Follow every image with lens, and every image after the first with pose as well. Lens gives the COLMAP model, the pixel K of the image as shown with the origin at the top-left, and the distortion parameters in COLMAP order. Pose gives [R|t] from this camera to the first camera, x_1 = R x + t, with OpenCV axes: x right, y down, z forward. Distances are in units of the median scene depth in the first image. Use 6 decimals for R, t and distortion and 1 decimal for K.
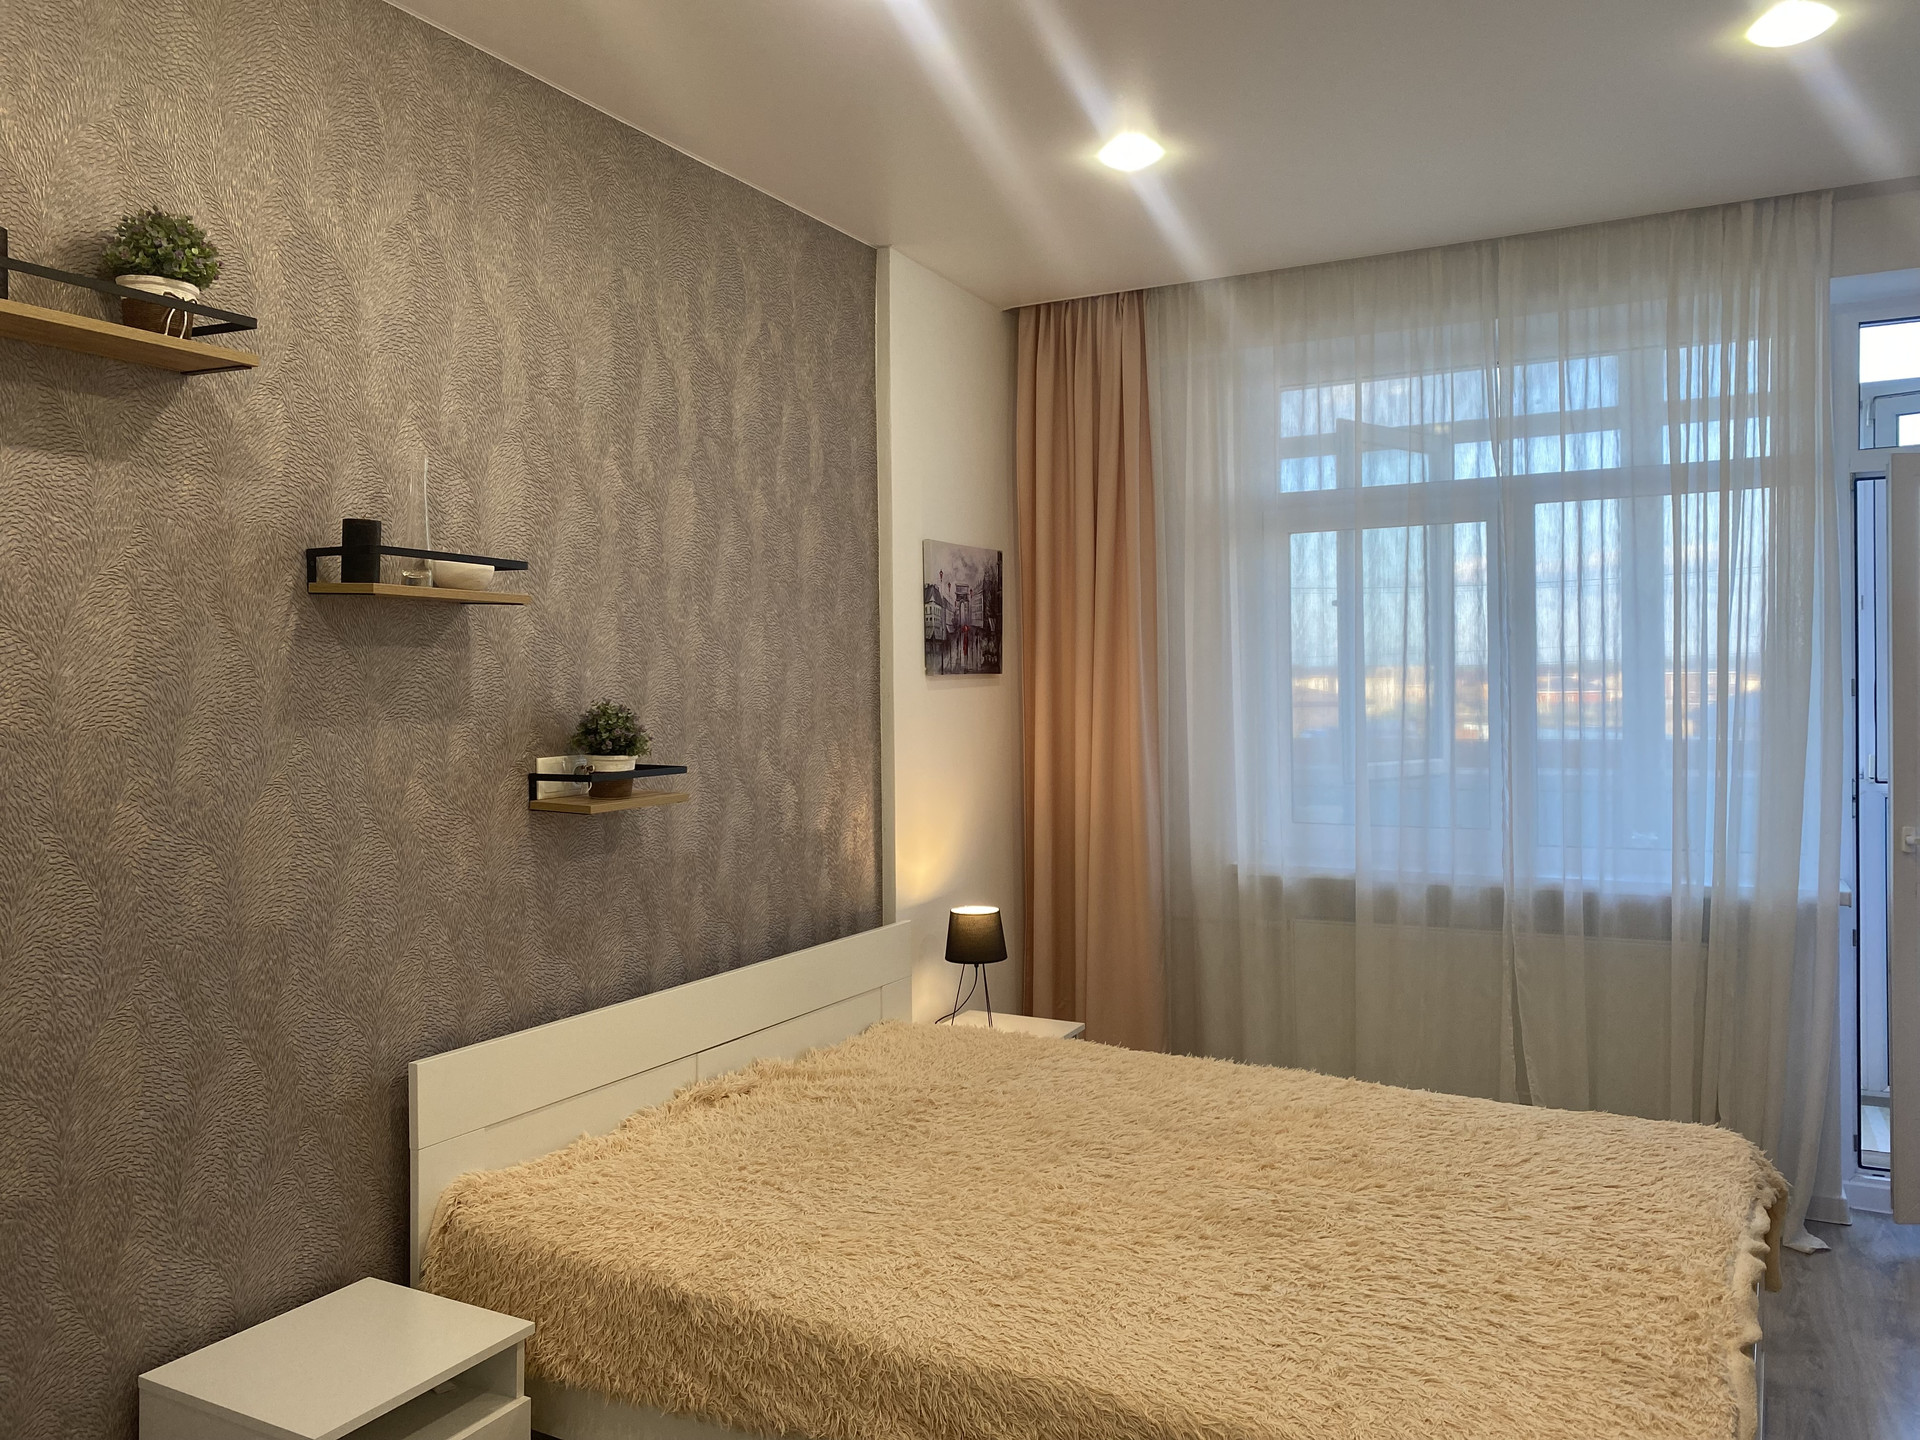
lens RADIAL K [[1471.4, 0, 963.9], [0, 1471.4, 701.6], [0, 0, 1]] dist [0.115480, -0.175220]
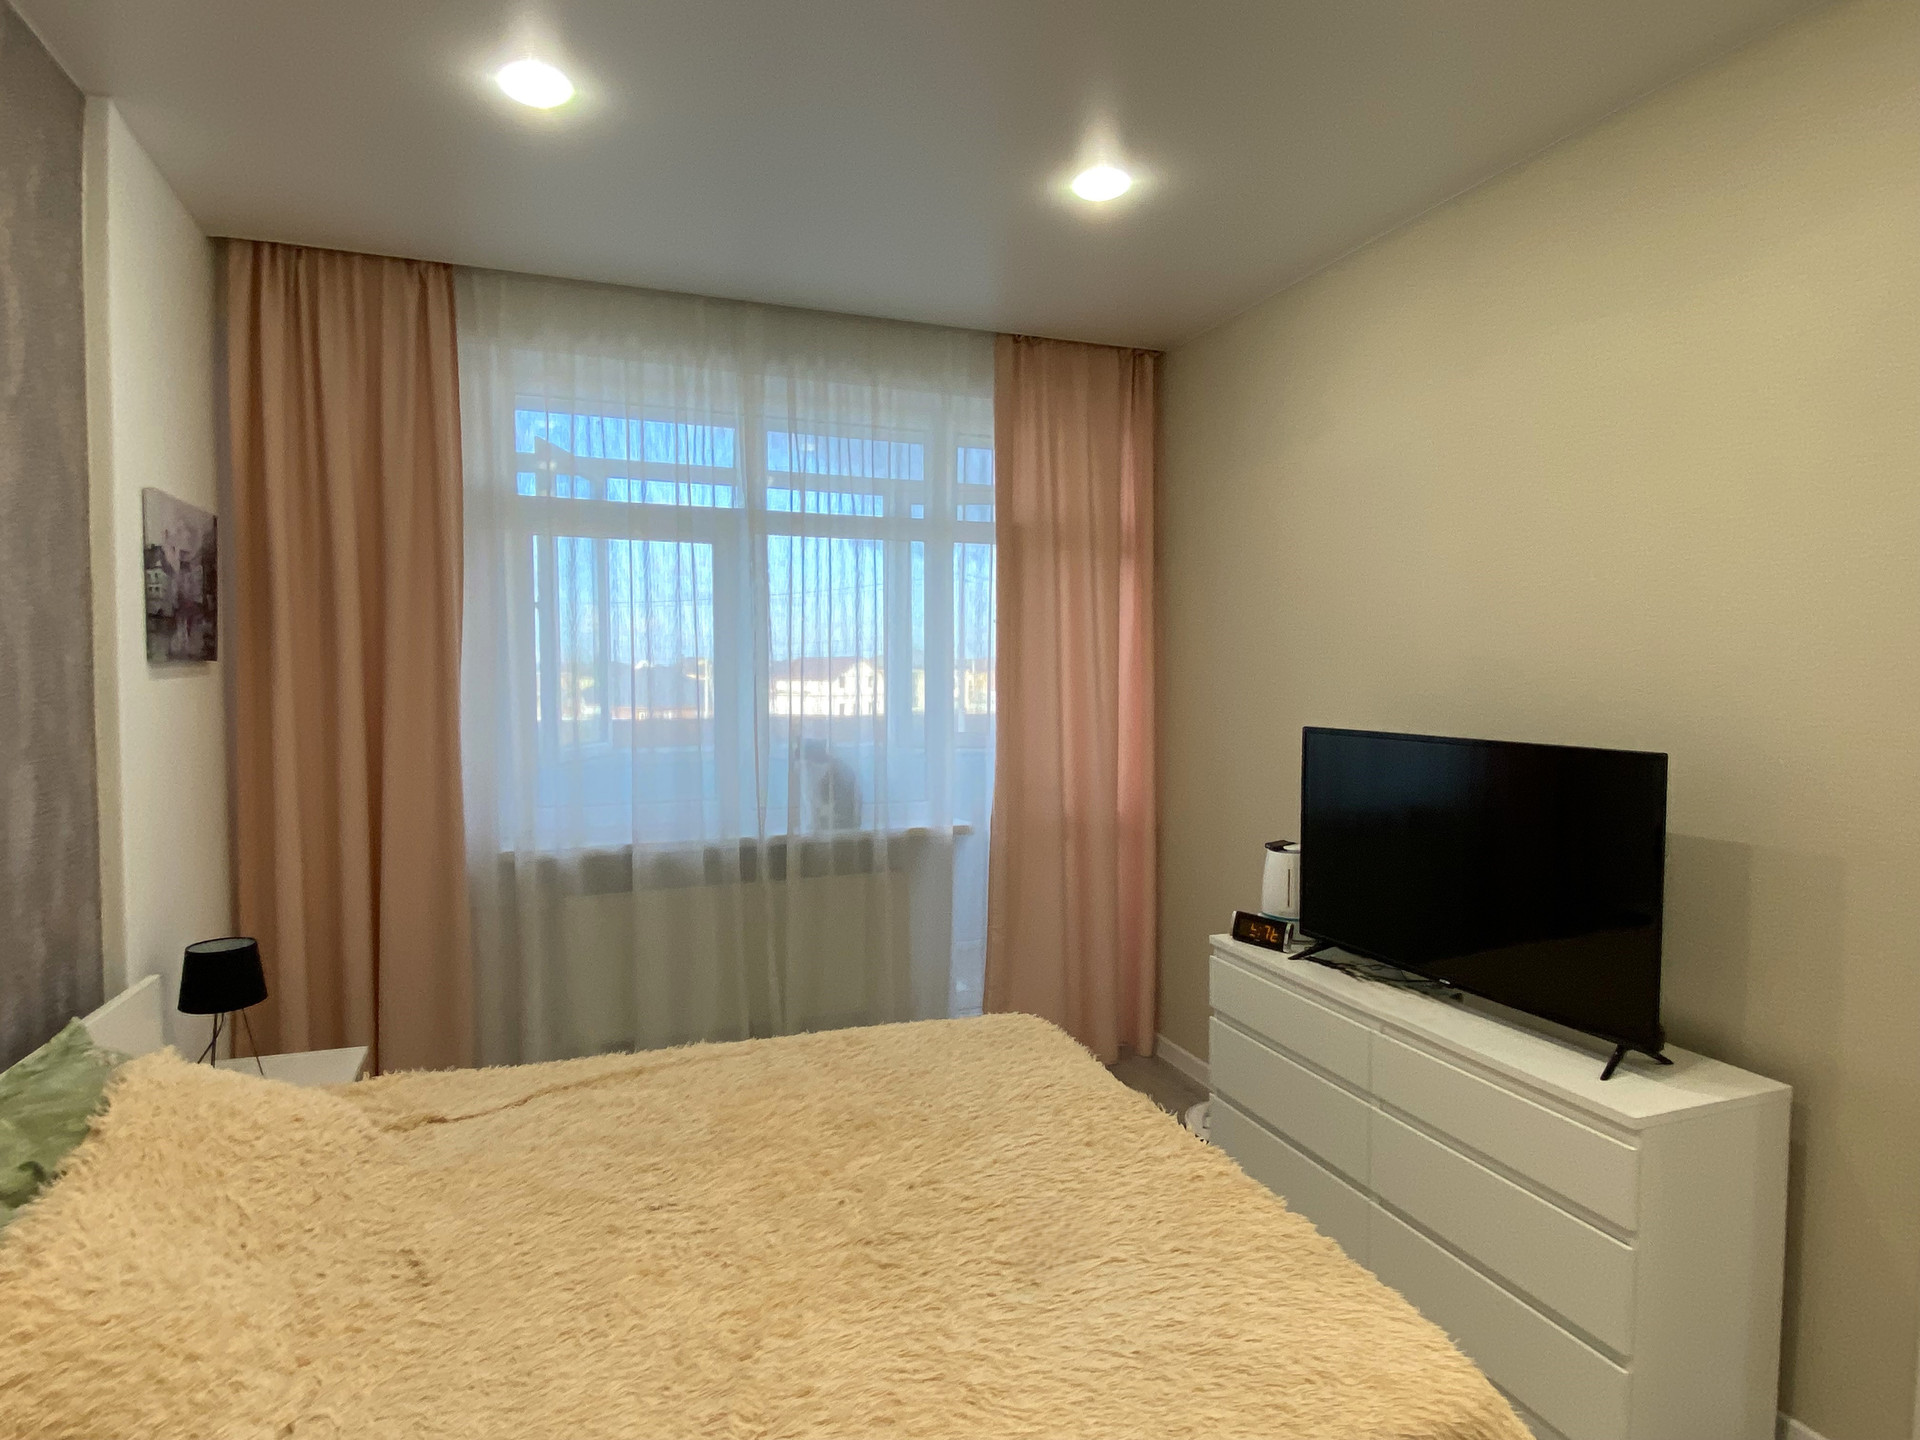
lens RADIAL K [[1051.5, 0, 959.3], [0, 1051.5, 710.9], [0, 0, 1]] dist [0.040722, -0.037056]
pose [[0.668351, -0.012664, 0.743738, -0.201015], [-0.000583, 0.999846, 0.017549, -0.000983], [-0.743846, -0.012162, 0.668241, 0.371496]]
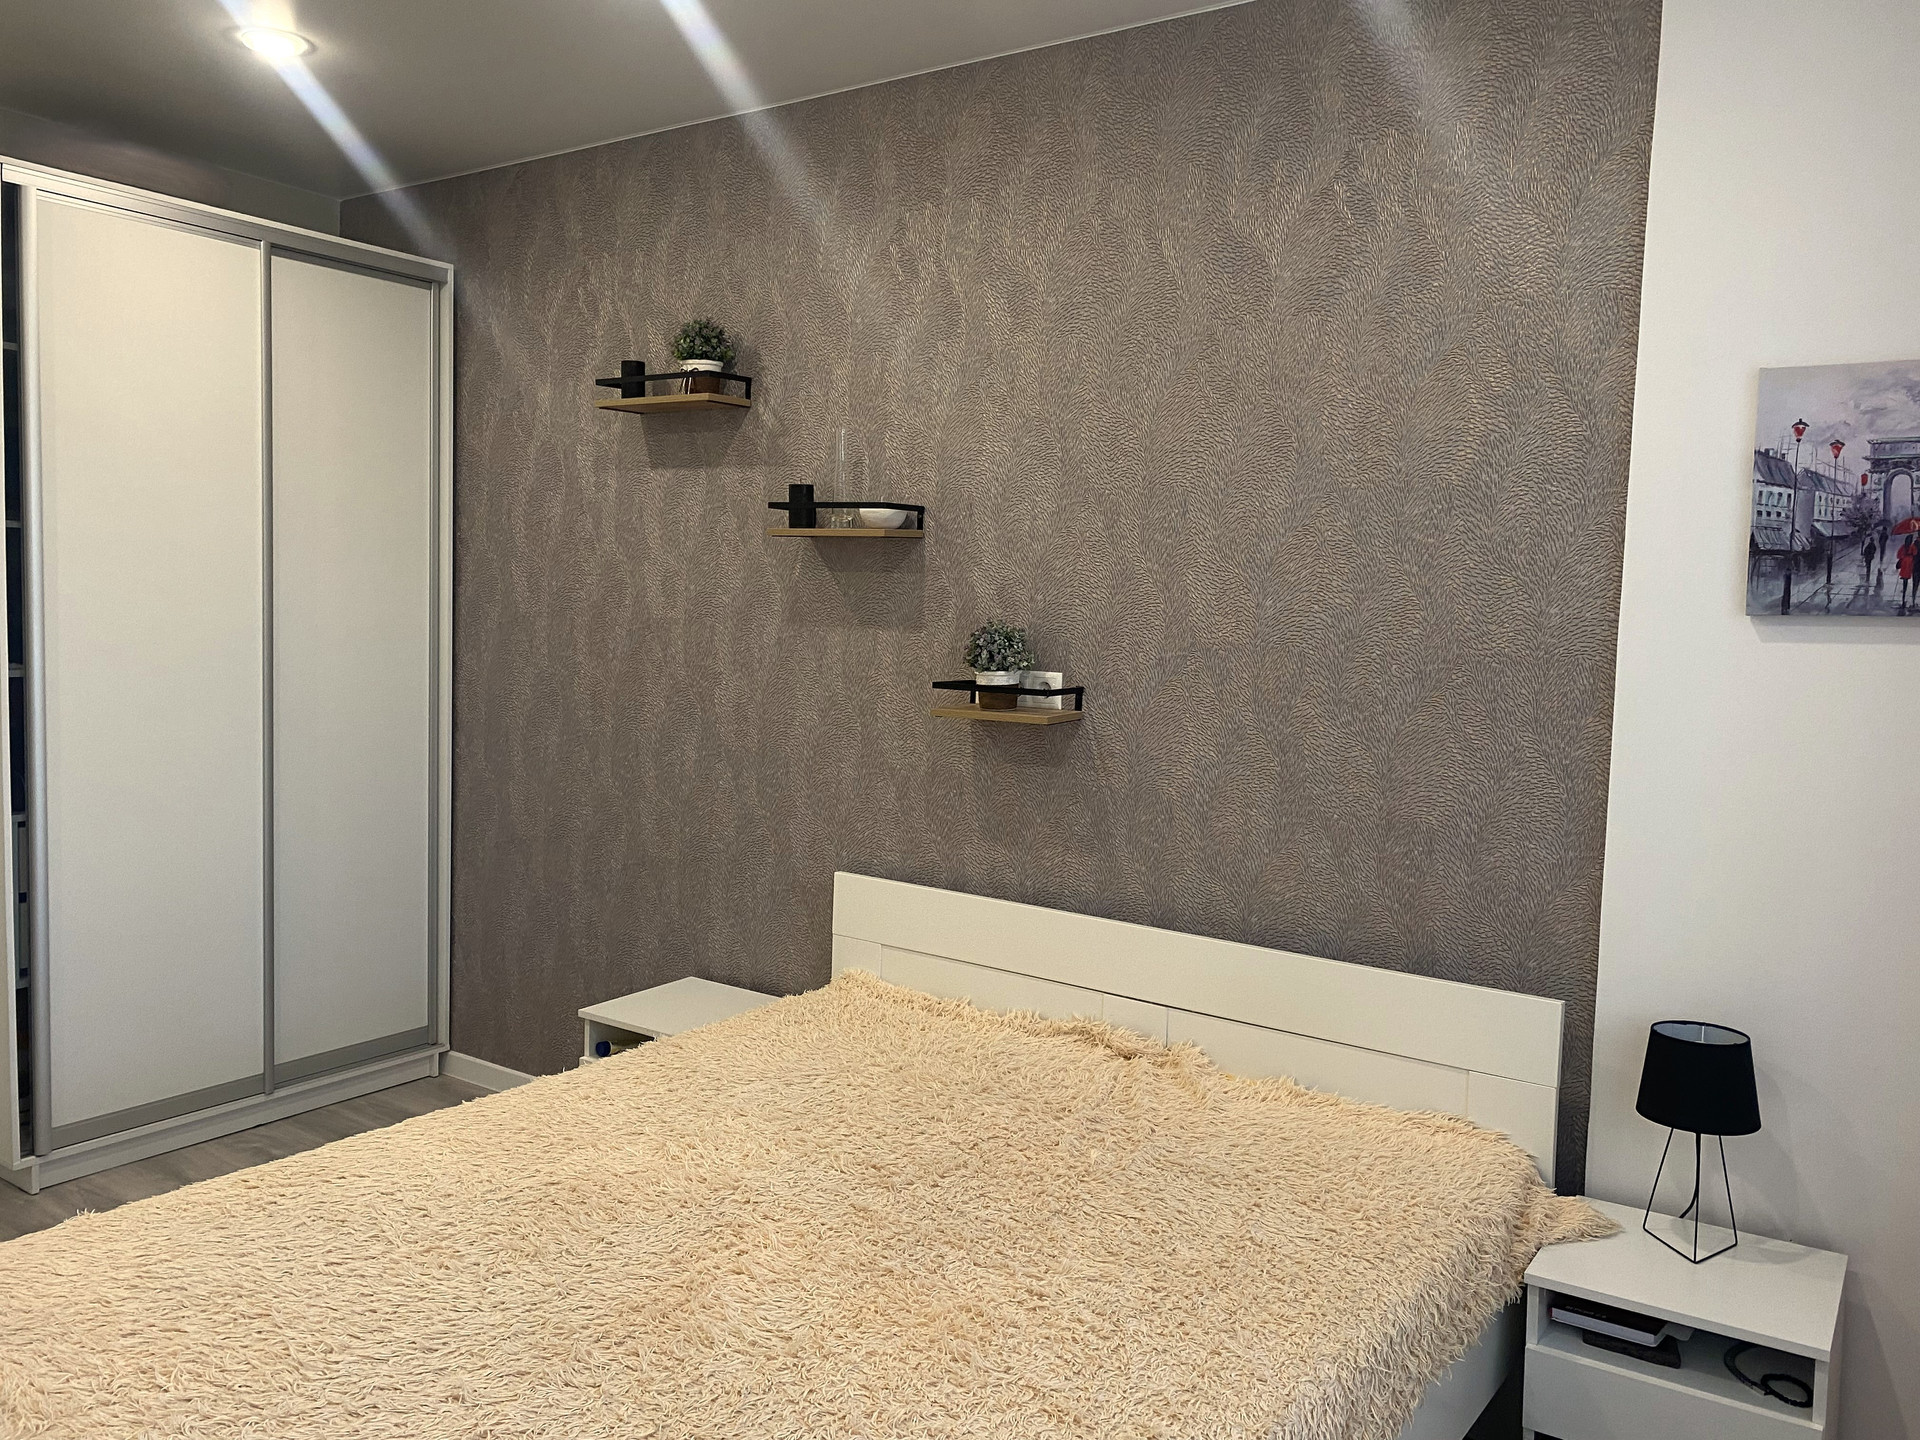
lens RADIAL K [[1476.9, 0, 960.0], [0, 1476.9, 720.0], [0, 0, 1]] dist [0.015239, 0.011122]
pose [[-0.131010, 0.082941, -0.987905, 0.730003], [-0.040709, 0.995204, 0.088952, -0.019863], [0.990545, 0.051870, -0.127005, 0.975874]]
